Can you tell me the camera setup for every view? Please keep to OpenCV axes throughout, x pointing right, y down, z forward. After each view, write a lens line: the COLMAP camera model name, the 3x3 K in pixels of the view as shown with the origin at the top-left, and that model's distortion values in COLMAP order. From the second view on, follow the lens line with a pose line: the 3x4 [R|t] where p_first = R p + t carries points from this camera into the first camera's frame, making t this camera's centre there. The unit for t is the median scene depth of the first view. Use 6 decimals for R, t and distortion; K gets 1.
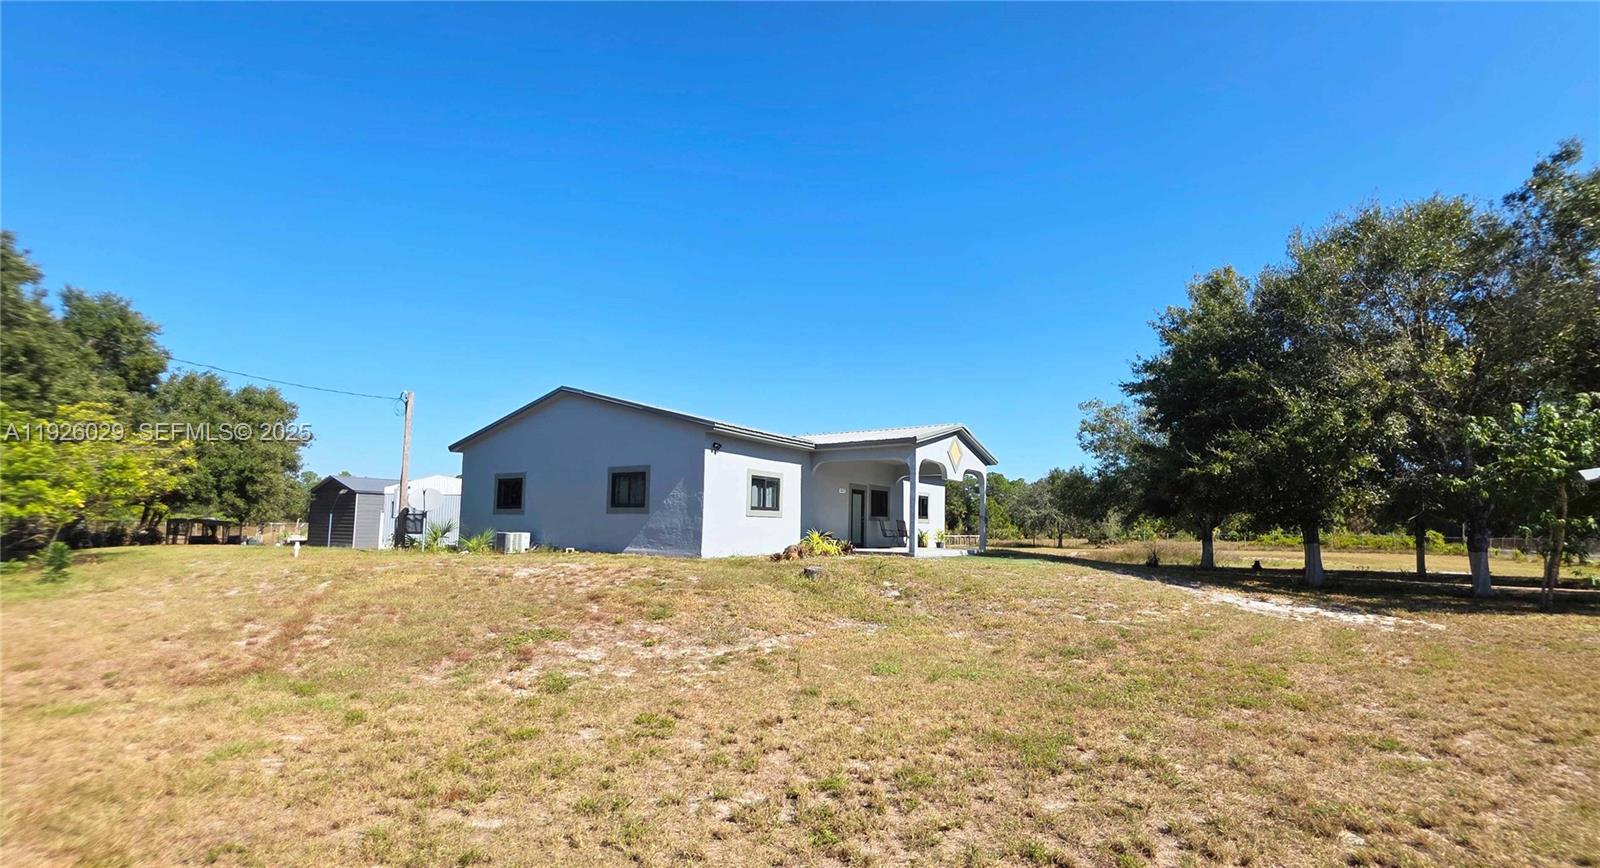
lens RADIAL K [[680.4, 0, 842.1], [0, 680.4, 478.4], [0, 0, 1]] dist [0.001080, 0.000053]
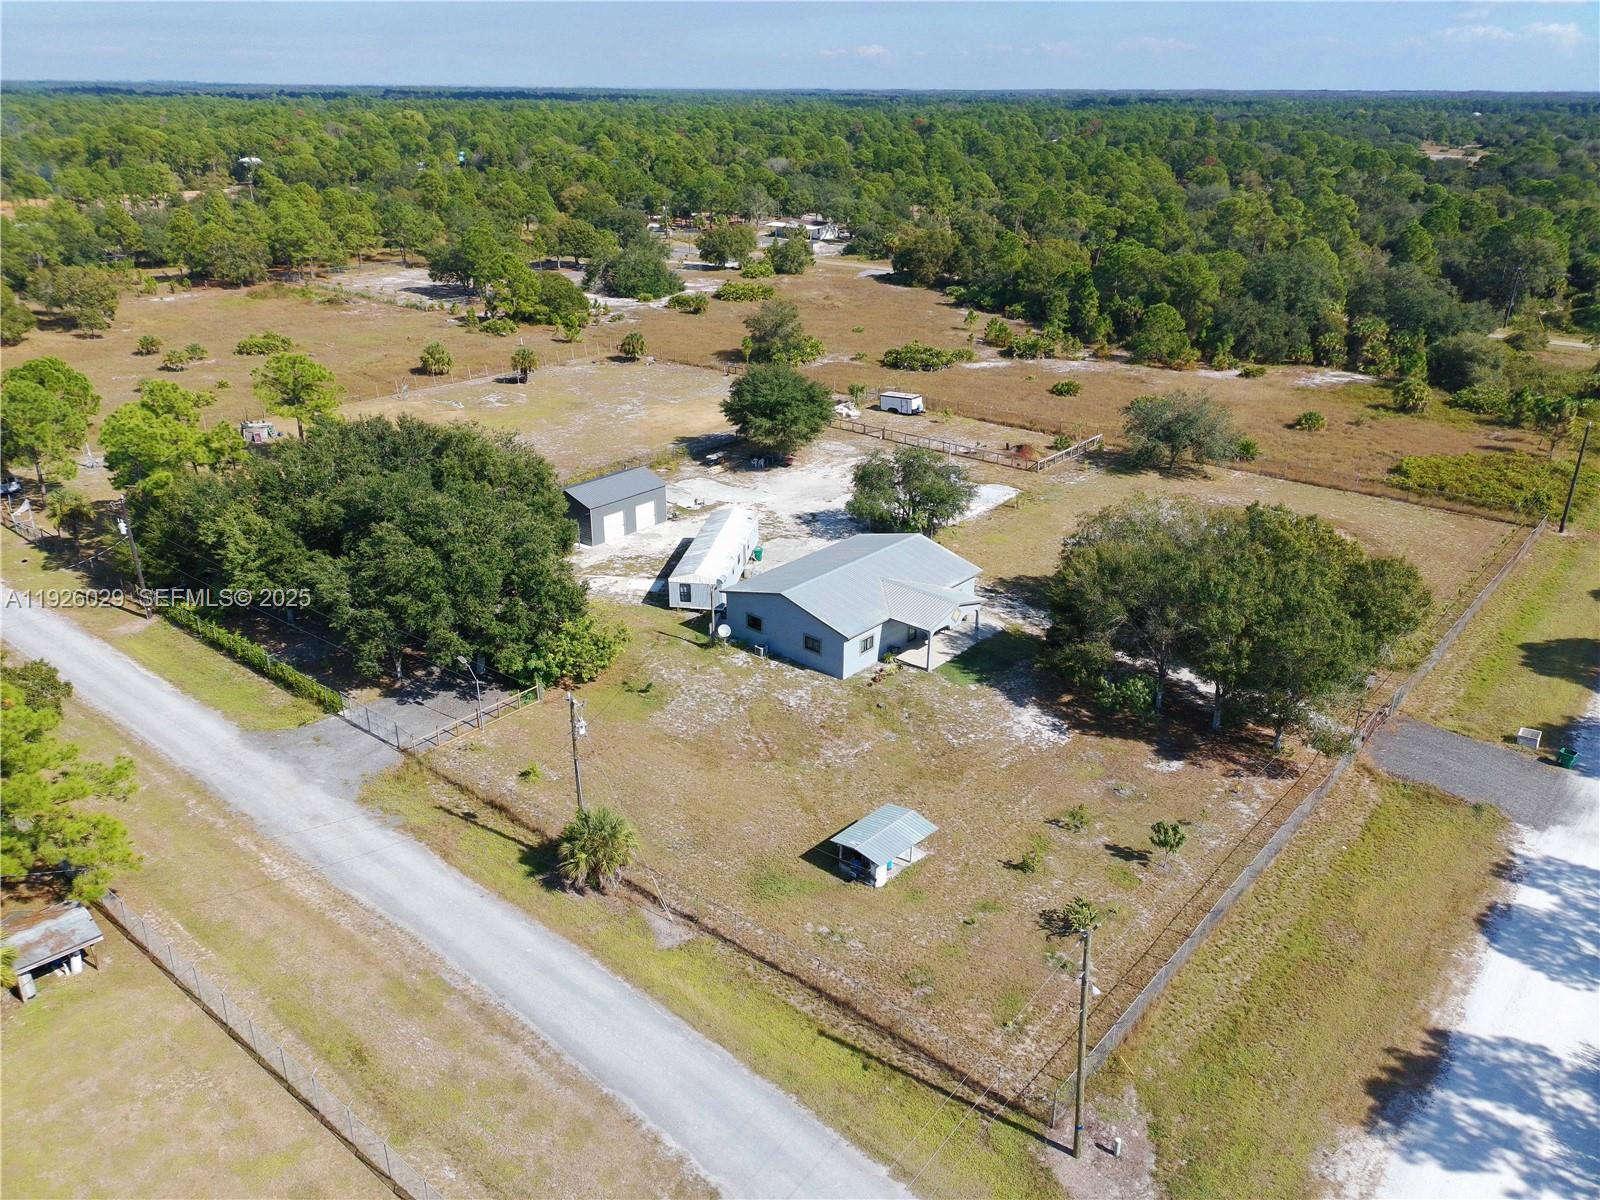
lens RADIAL K [[1197.7, 0, 800.0], [0, 1197.7, 600.0], [0, 0, 1]] dist [0.037726, -0.000723]
pose [[0.985501, 0.060505, -0.158512, 0.316429], [0.018706, 0.889810, 0.455947, -2.066813], [0.168633, -0.452301, 0.875778, -2.694086]]
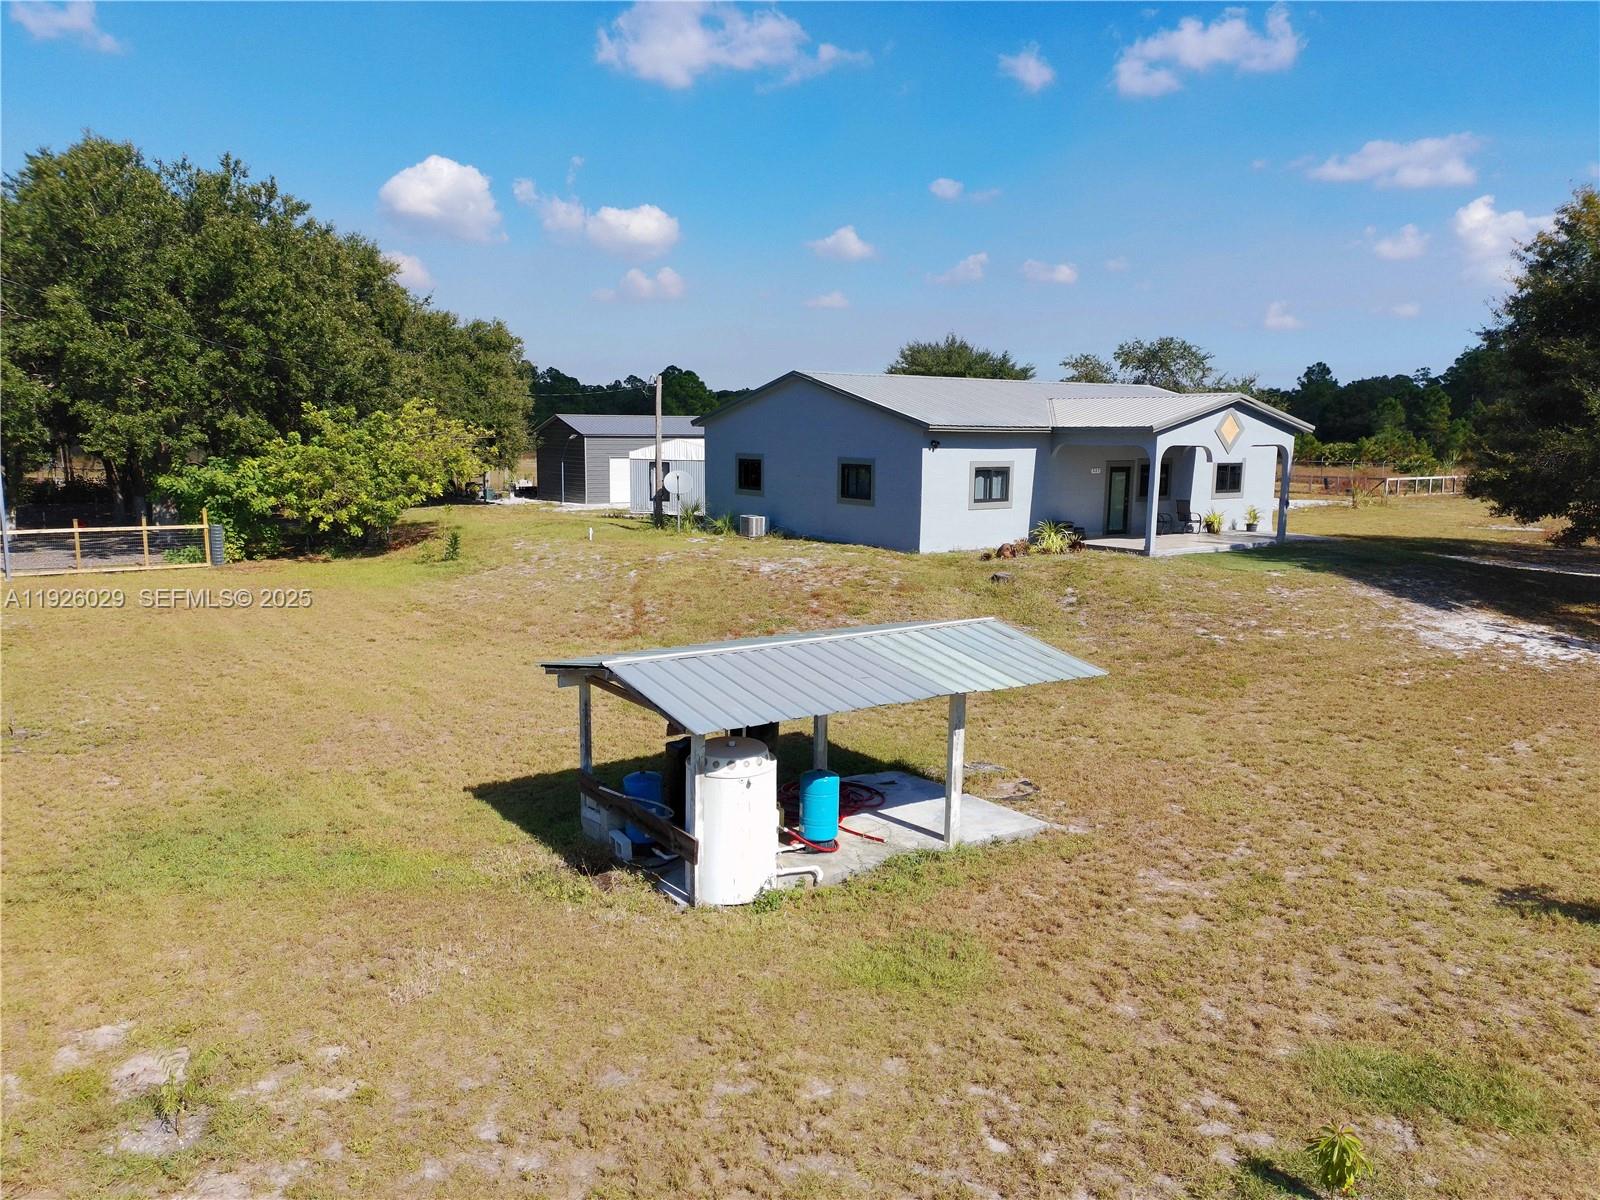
lens RADIAL K [[1197.7, 0, 800.0], [0, 1197.7, 600.0], [0, 0, 1]] dist [0.037726, -0.000723]
pose [[0.920571, 0.052077, -0.387087, 0.305123], [0.031241, 0.978077, 0.205885, -0.176983], [0.389323, -0.201625, 0.898763, -0.665372]]
